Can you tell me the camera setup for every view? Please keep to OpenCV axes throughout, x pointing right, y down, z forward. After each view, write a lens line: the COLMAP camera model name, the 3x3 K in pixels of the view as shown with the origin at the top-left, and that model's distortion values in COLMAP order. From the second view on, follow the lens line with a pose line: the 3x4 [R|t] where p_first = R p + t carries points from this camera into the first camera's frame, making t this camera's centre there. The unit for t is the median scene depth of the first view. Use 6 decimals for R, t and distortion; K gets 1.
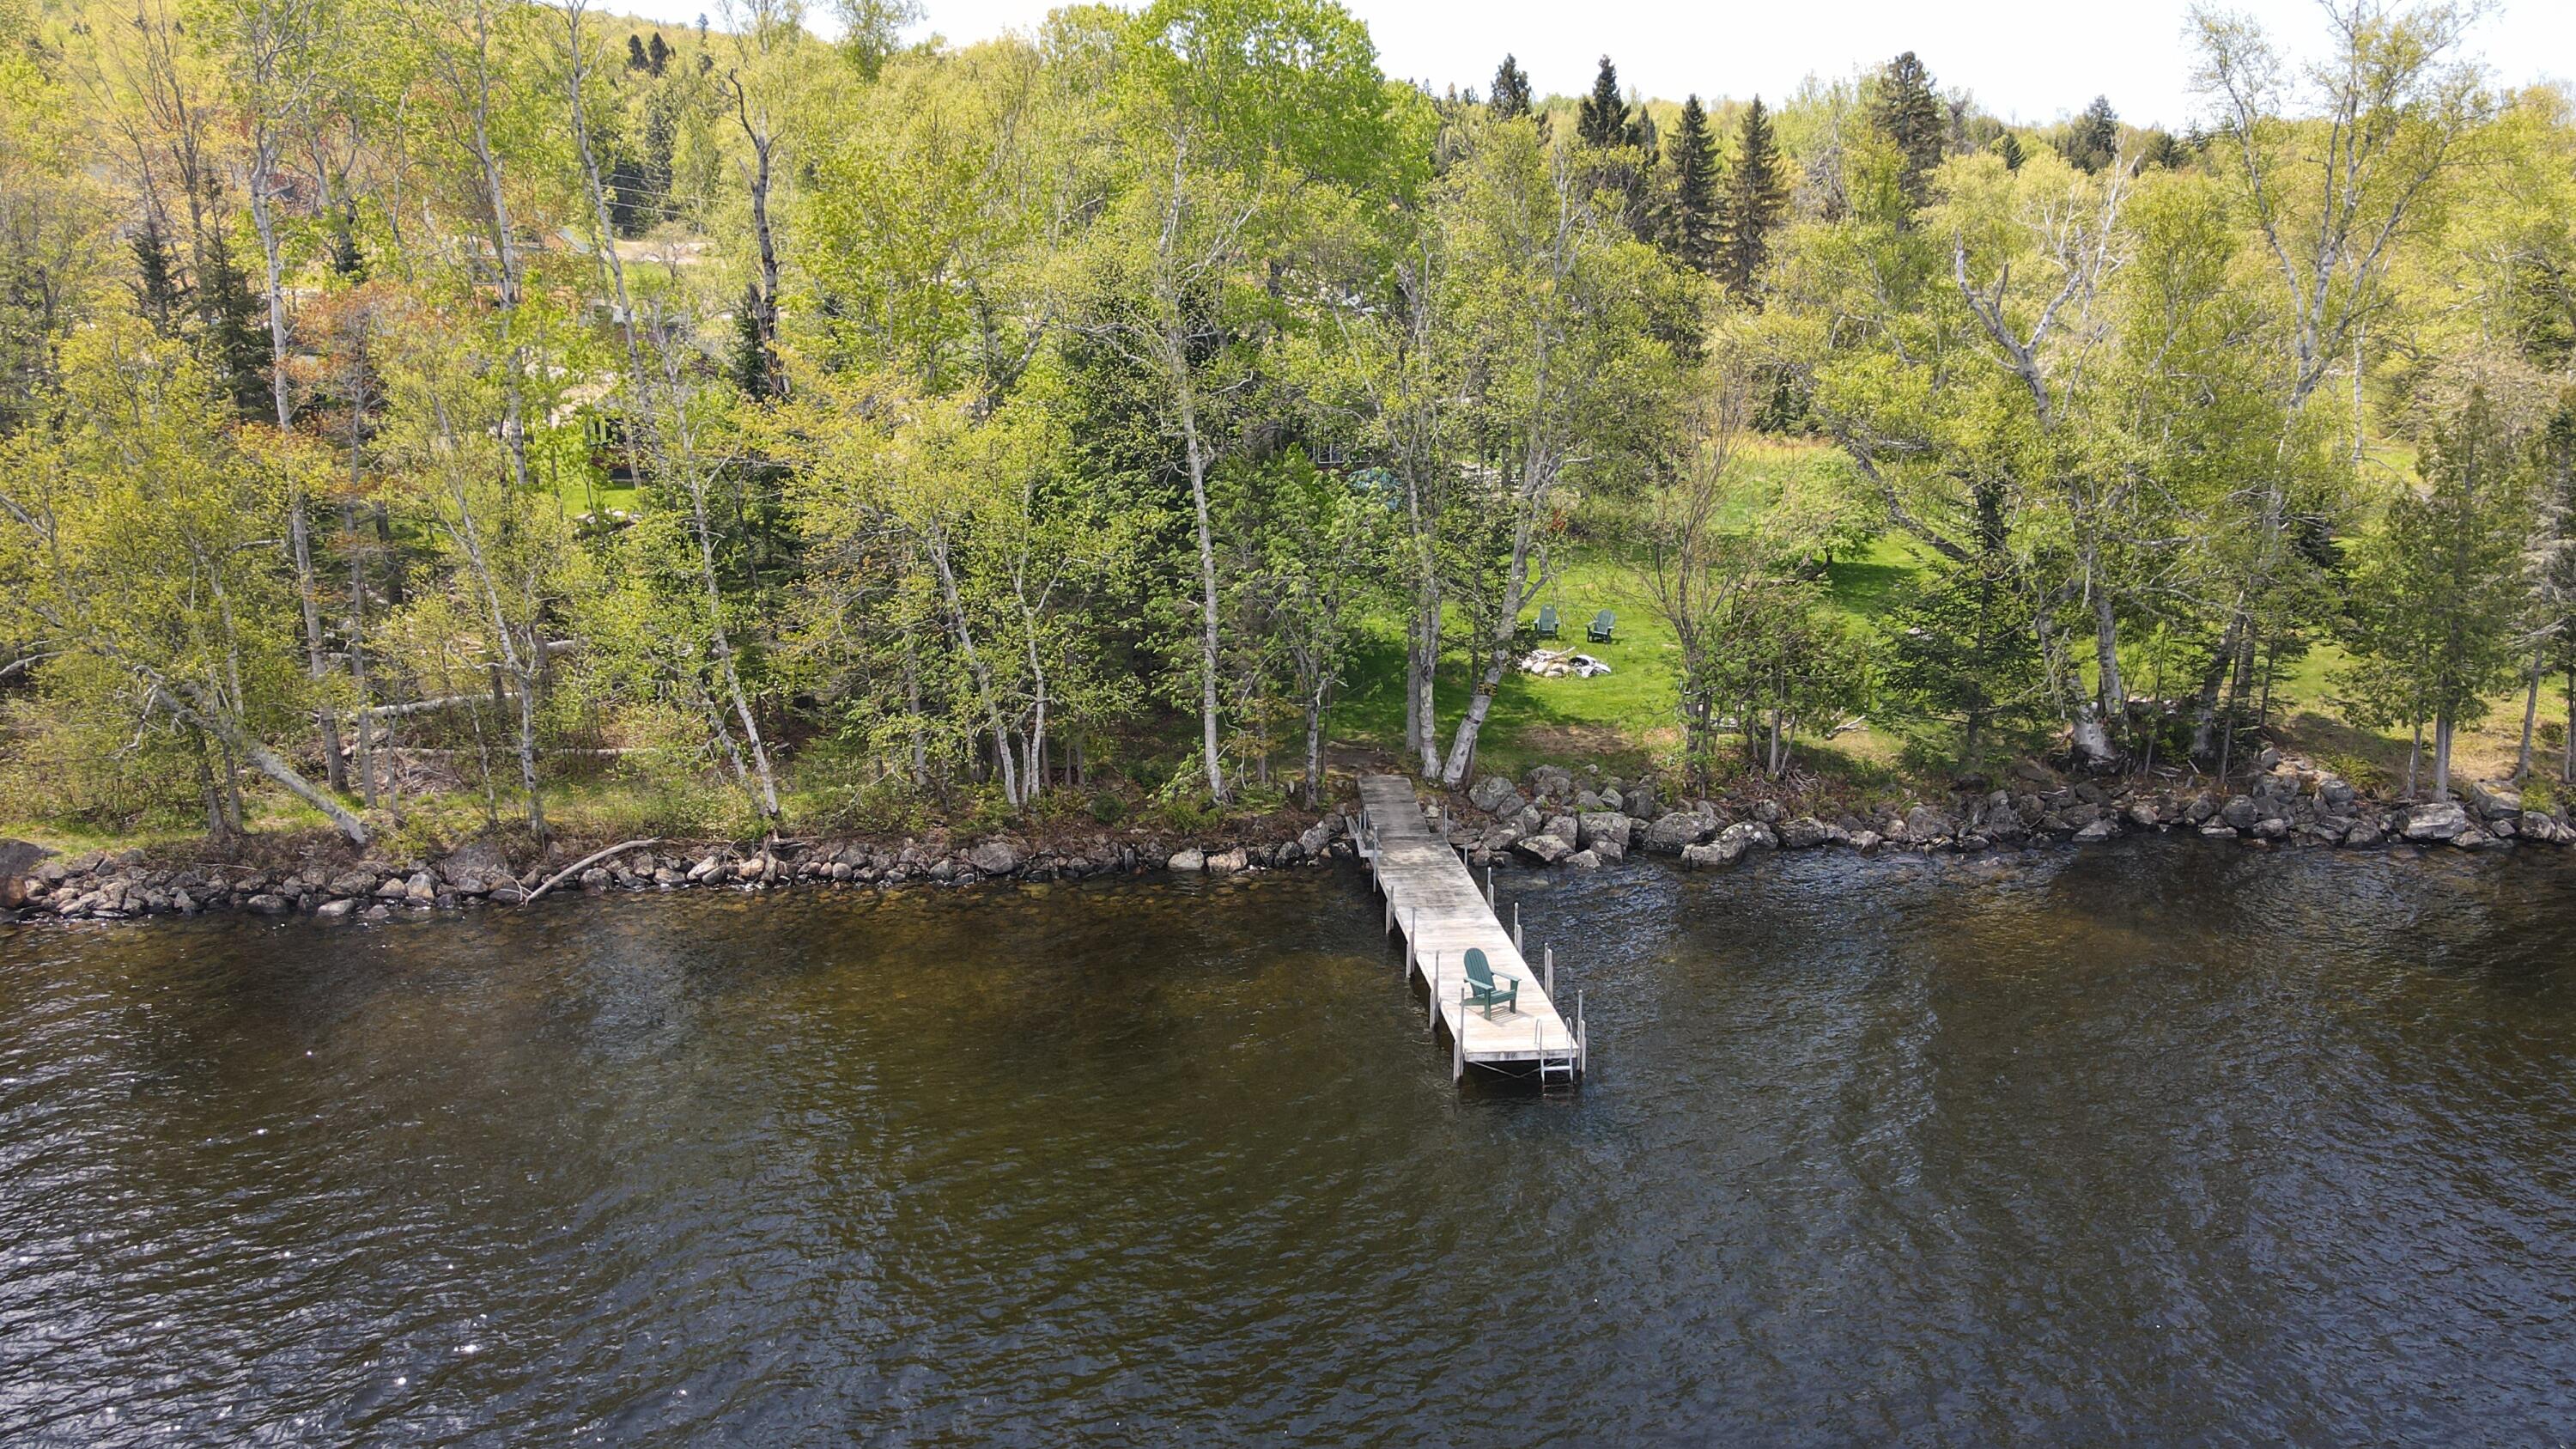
lens RADIAL K [[1923.9, 0, 1288.0], [0, 1923.9, 724.5], [0, 0, 1]] dist [-0.051769, 0.185119]
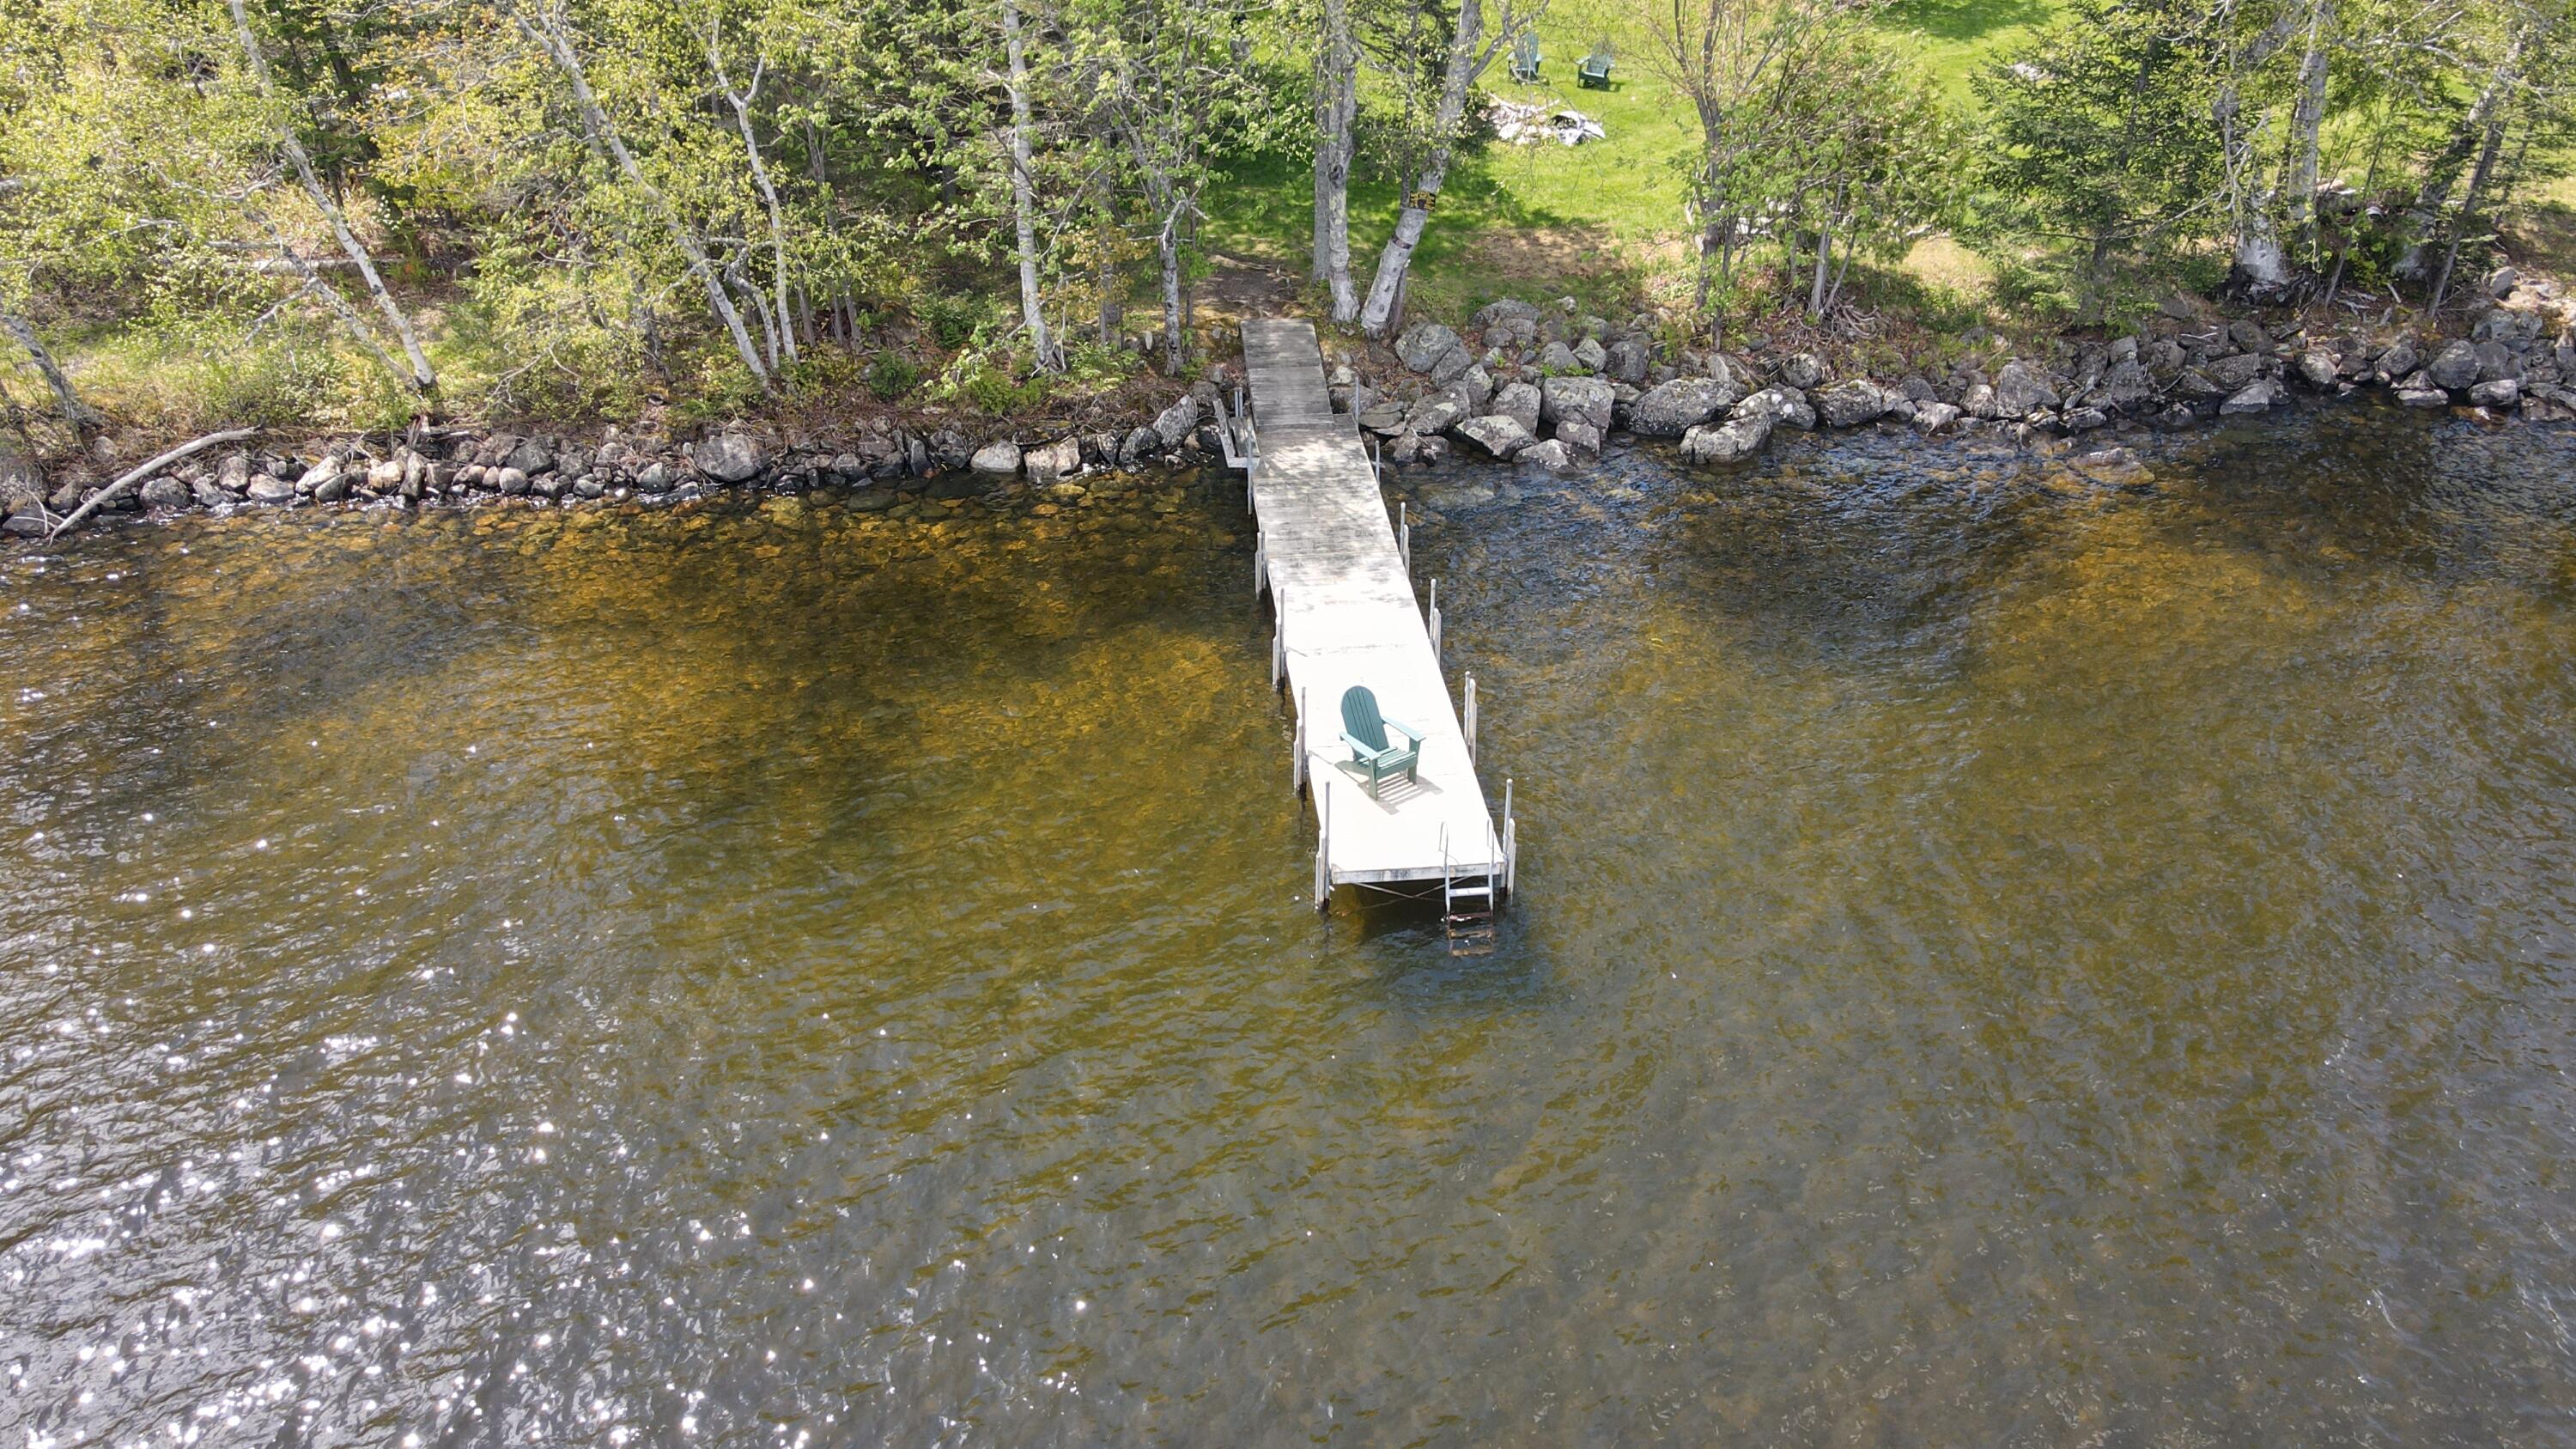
lens RADIAL K [[1899.7, 0, 1288.0], [0, 1899.7, 724.5], [0, 0, 1]] dist [0.000969, 0.033411]
pose [[0.999998, -0.002233, 0.000043, 0.054963], [0.002097, 0.945540, 0.325499, -0.064969], [-0.000768, -0.325498, 0.945542, 0.281319]]
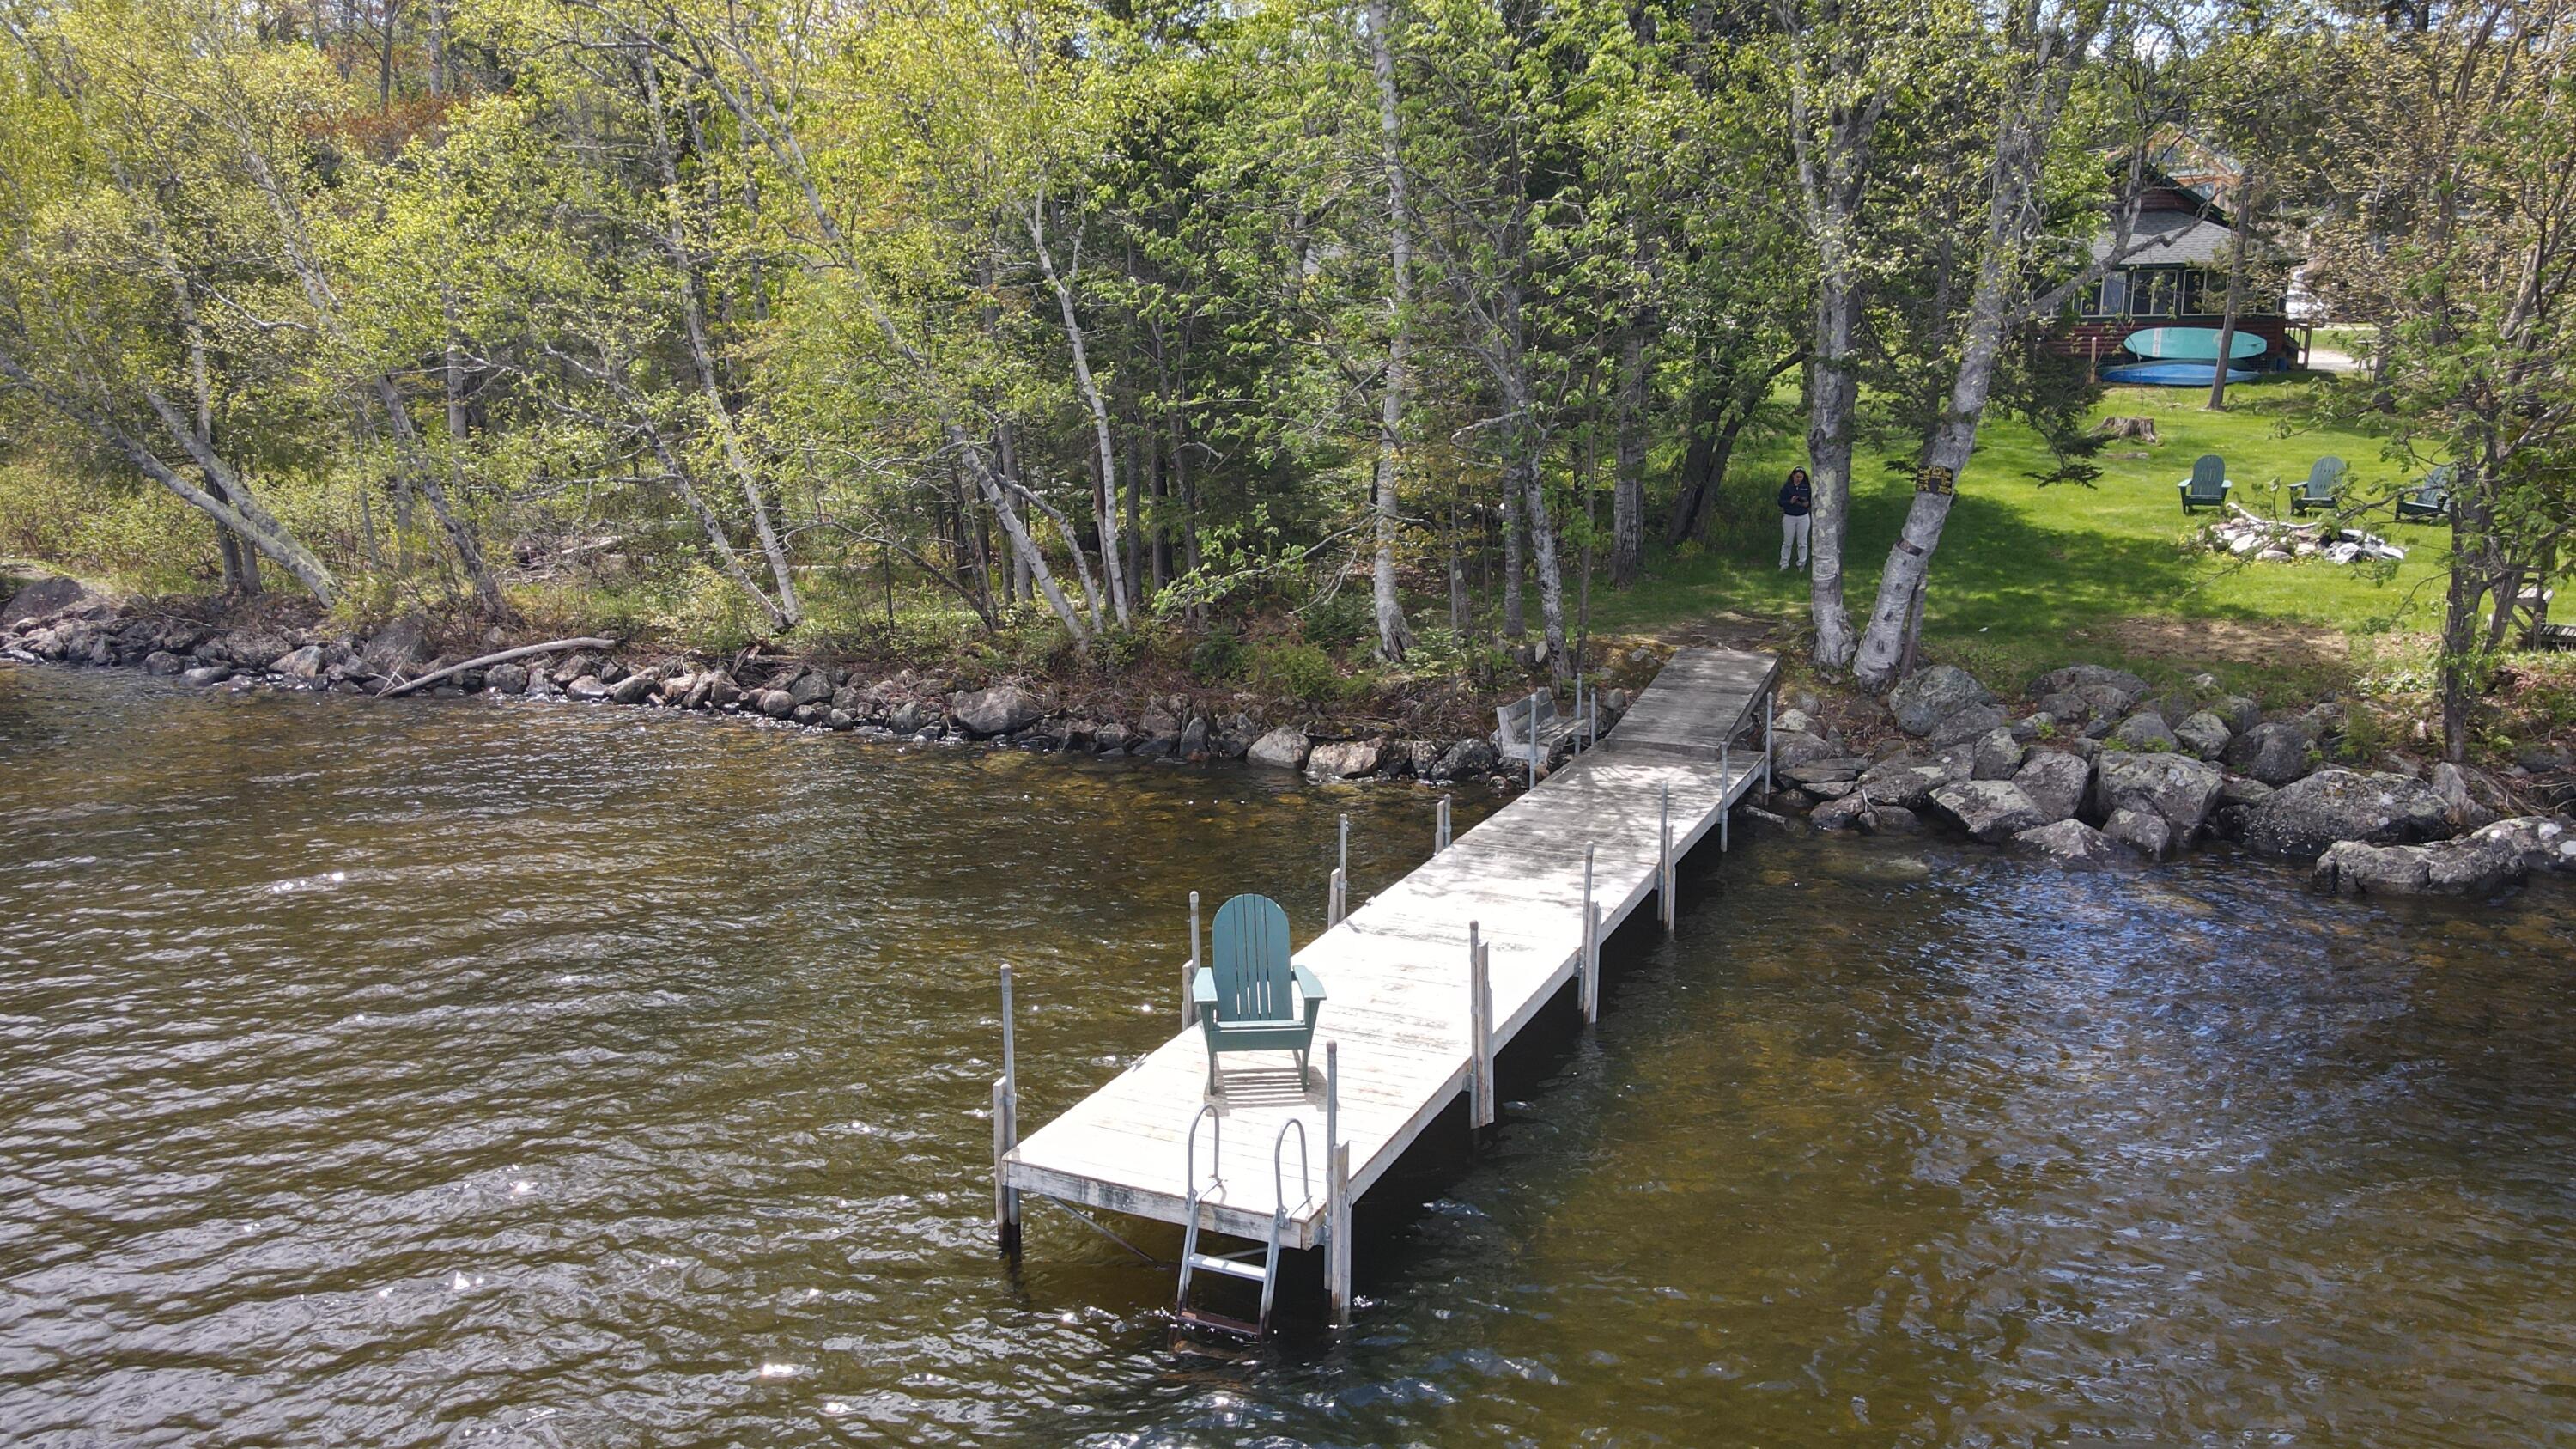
lens RADIAL K [[1899.7, 0, 1288.0], [0, 1899.7, 724.5], [0, 0, 1]] dist [0.000969, 0.033411]
pose [[0.860419, 0.094669, -0.500717, 0.213157], [-0.110620, 0.993860, -0.002179, 0.063086], [0.497437, 0.057264, 0.865608, 0.516862]]
